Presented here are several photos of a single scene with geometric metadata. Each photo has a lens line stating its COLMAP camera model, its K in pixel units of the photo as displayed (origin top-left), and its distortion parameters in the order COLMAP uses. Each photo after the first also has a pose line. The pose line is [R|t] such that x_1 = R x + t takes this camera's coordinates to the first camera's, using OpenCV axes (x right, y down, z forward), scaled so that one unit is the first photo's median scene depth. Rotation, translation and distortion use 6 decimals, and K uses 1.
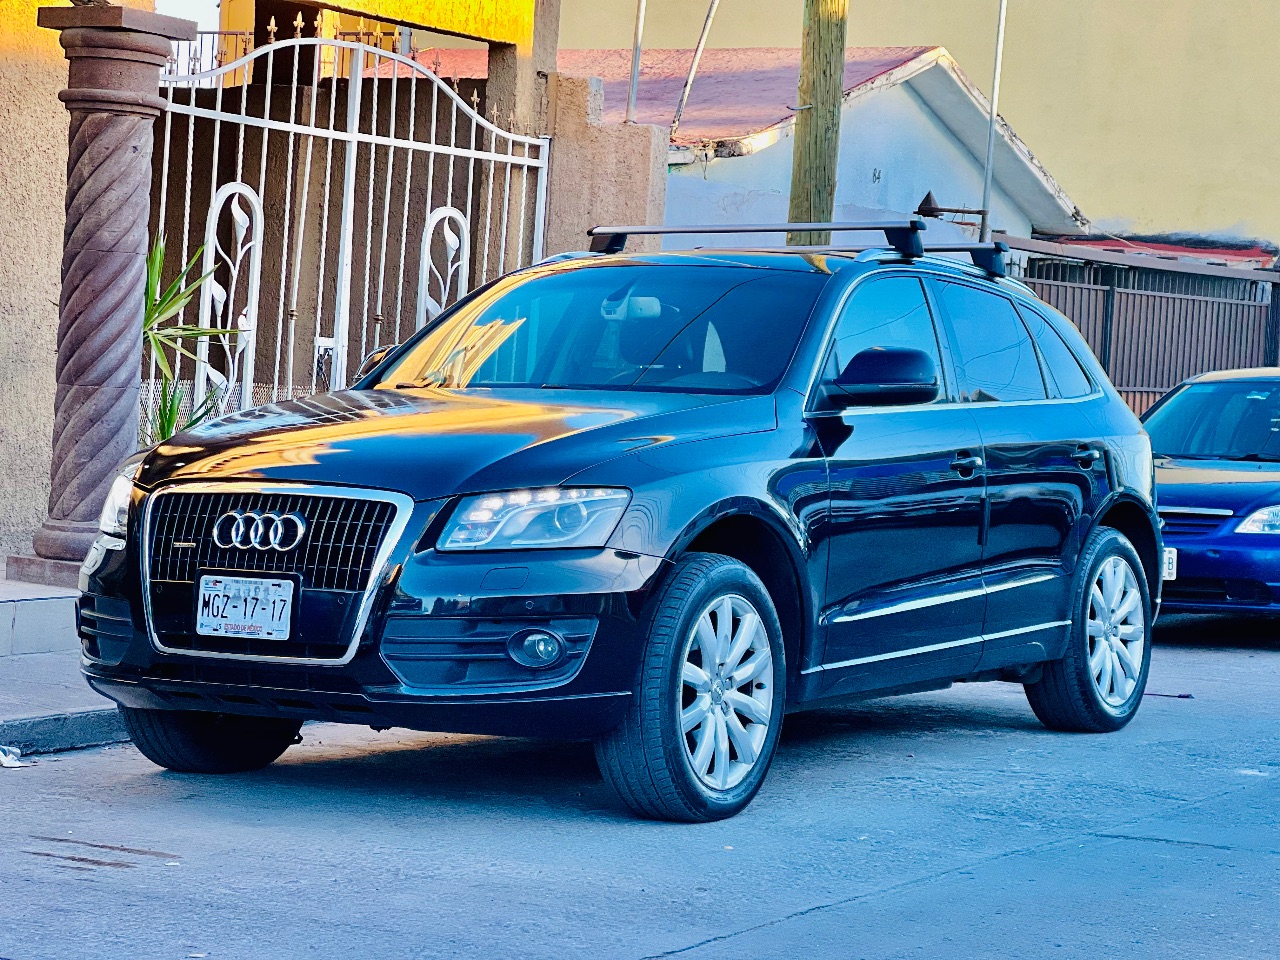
lens RADIAL K [[2989.3, 0, 640.0], [0, 2989.3, 480.0], [0, 0, 1]] dist [0.026916, 4.021264]
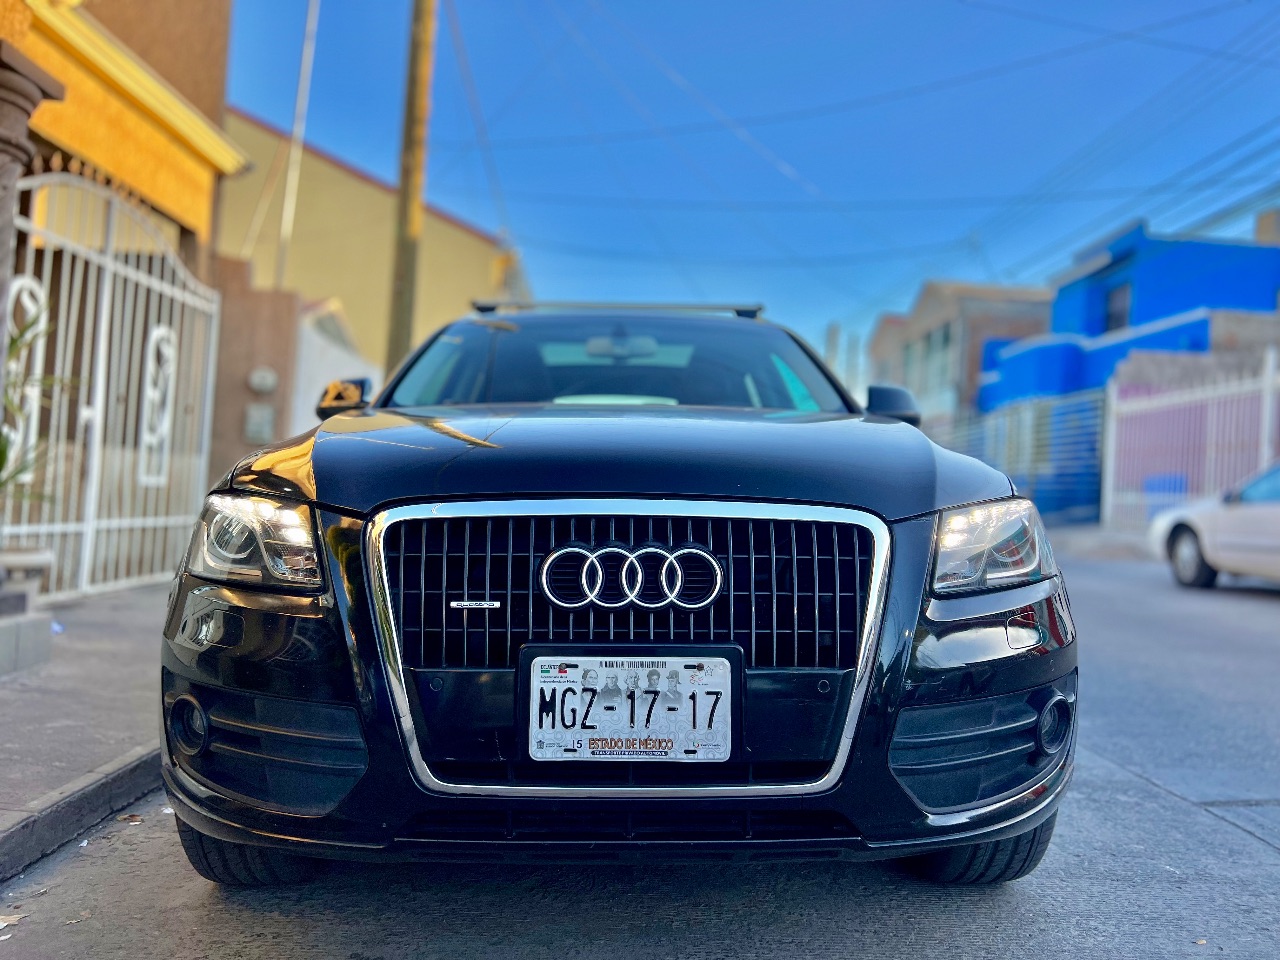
lens RADIAL K [[962.4, 0, 638.1], [0, 962.4, 479.0], [0, 0, 1]] dist [0.036839, -0.006442]
pose [[0.836766, 0.000918, 0.547560, -0.170965], [0.016601, 0.999496, -0.027044, 0.001808], [-0.547309, 0.031720, 0.836329, 0.610173]]
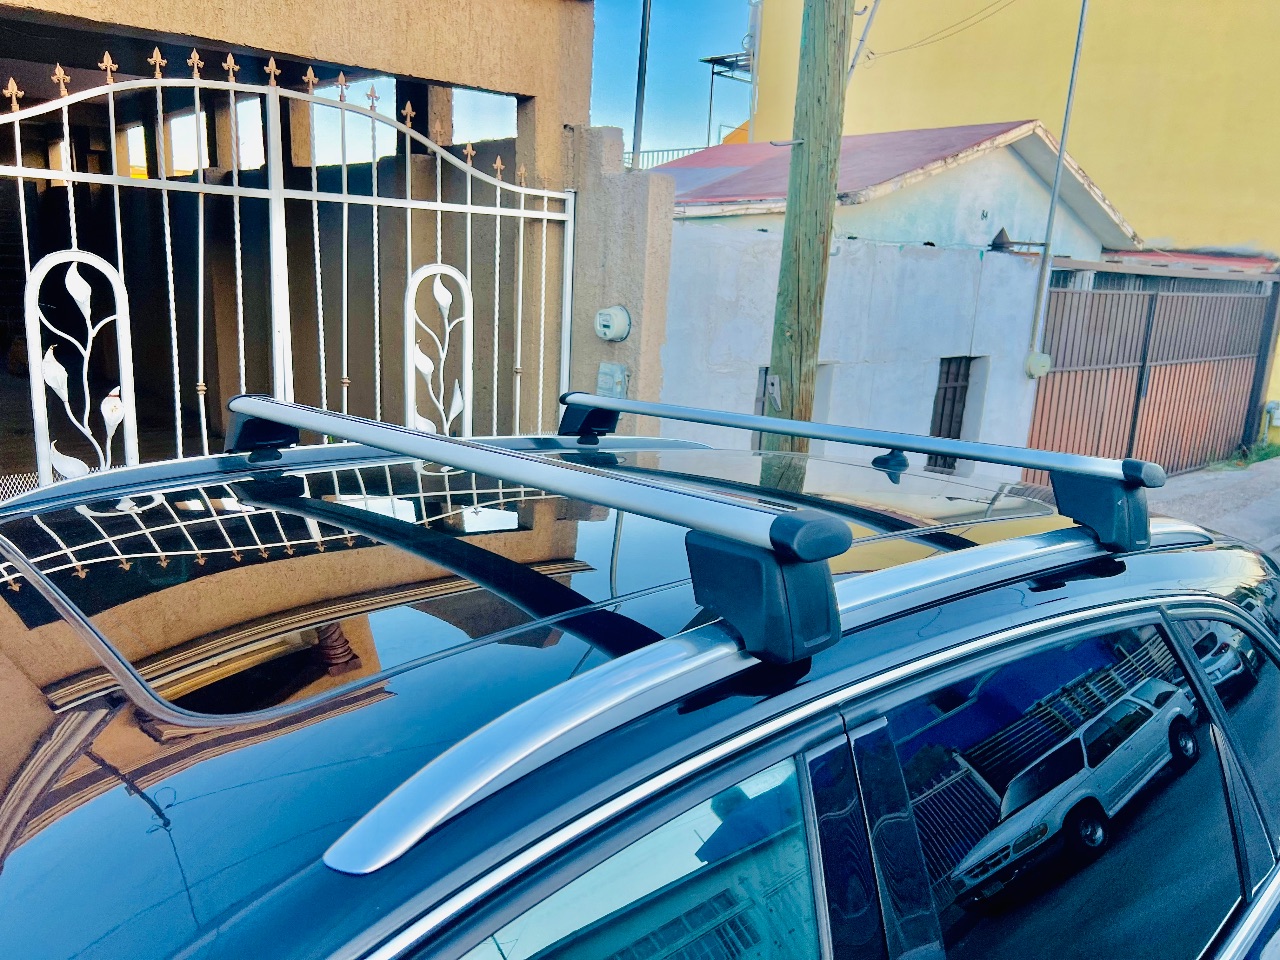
lens RADIAL K [[980.5, 0, 645.0], [0, 980.5, 486.3], [0, 0, 1]] dist [0.075734, -0.088756]
pose [[0.953634, 0.052450, -0.296363, 0.136230], [-0.003956, 0.986797, 0.161912, -0.092943], [0.300942, -0.153232, 0.941251, 0.905205]]
